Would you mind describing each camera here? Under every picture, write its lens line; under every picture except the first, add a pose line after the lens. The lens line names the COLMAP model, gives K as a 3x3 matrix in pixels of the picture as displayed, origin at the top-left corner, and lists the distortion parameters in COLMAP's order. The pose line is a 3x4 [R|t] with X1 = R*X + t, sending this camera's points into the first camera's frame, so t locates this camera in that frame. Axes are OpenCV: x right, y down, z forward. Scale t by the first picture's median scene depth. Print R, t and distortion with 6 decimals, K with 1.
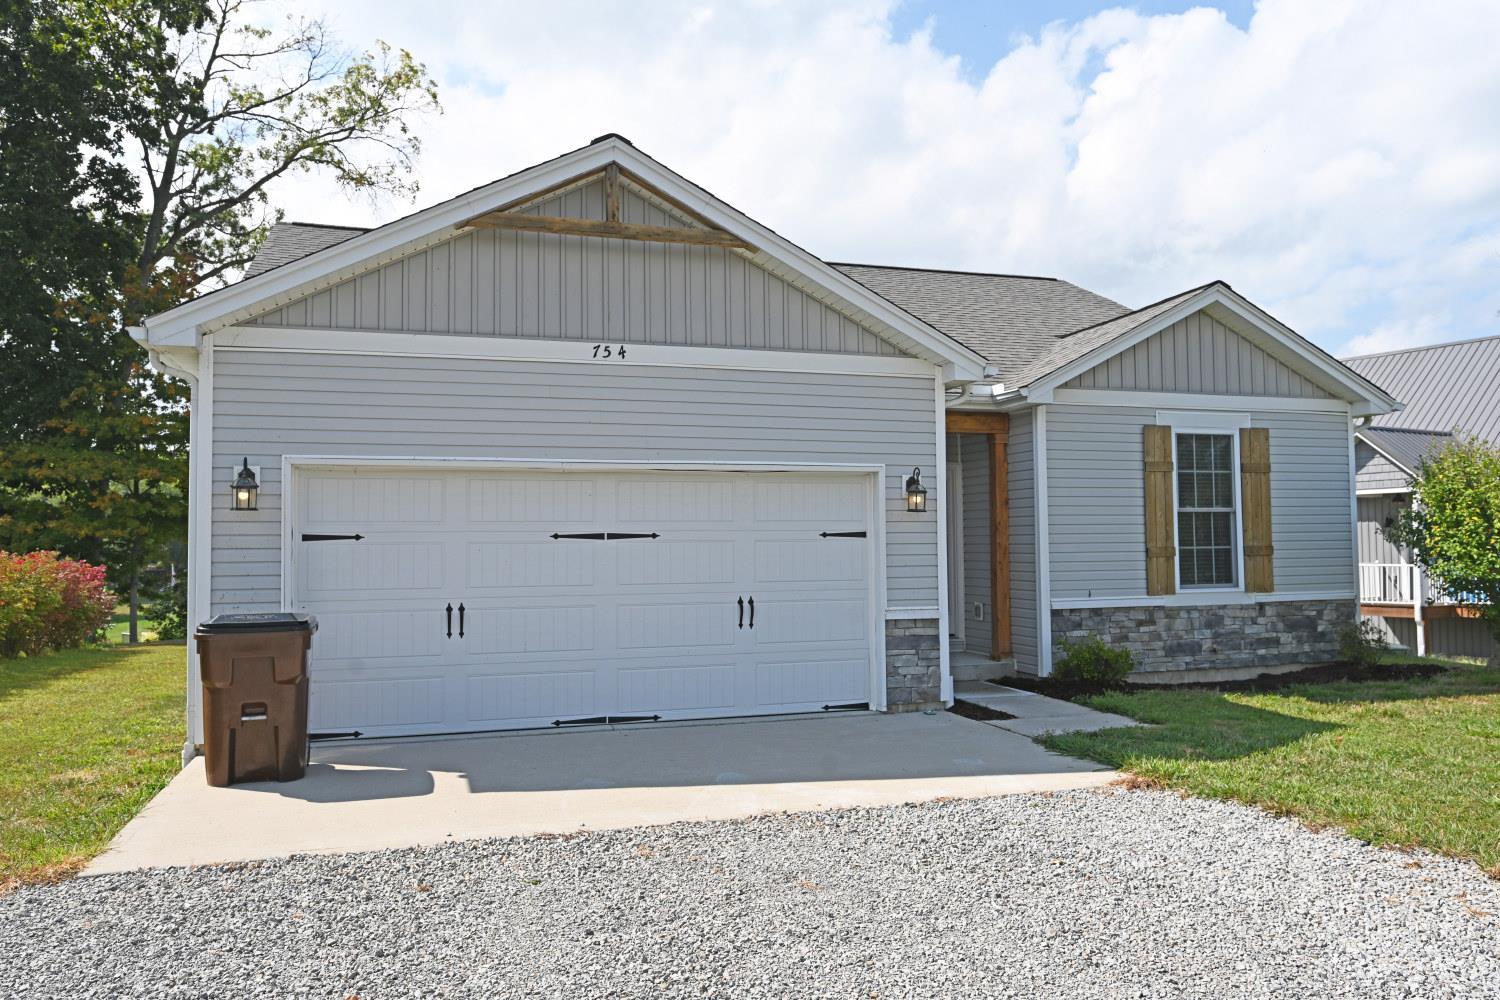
lens RADIAL K [[1017.6, 0, 754.3], [0, 1017.6, 500.8], [0, 0, 1]] dist [-0.012878, -0.009043]
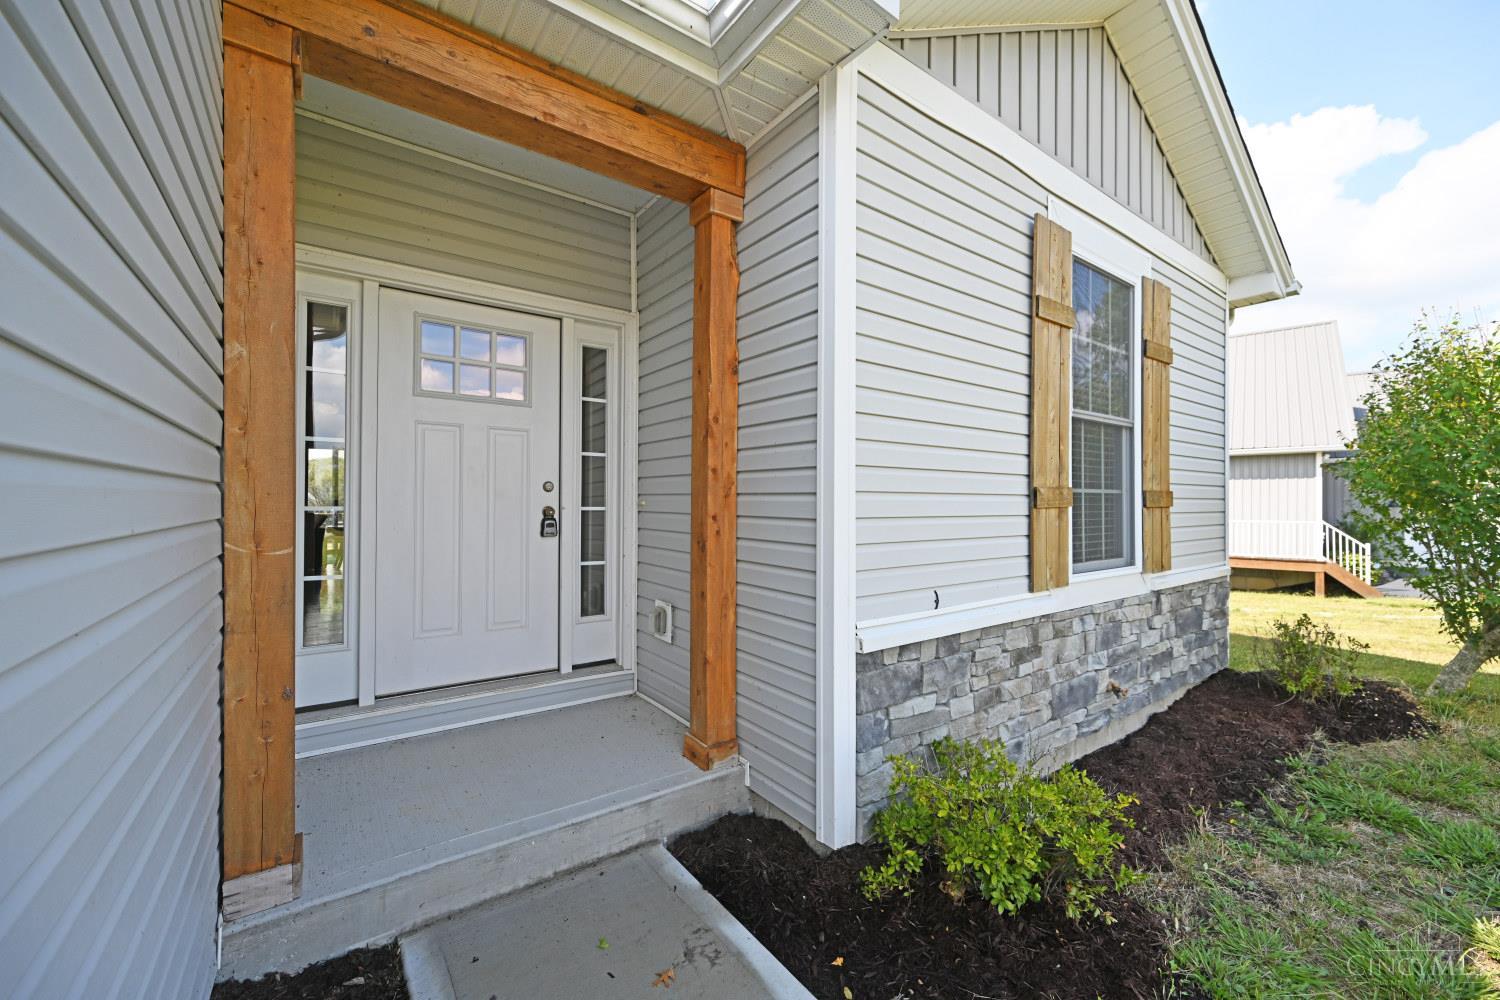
lens RADIAL K [[594.6, 0, 754.2], [0, 594.6, 501.9], [0, 0, 1]] dist [0.002499, -0.000975]
pose [[0.943293, 0.014607, 0.331641, 0.179398], [-0.028107, 0.998958, 0.035945, 0.045991], [-0.330771, -0.043228, 0.942721, 0.777745]]
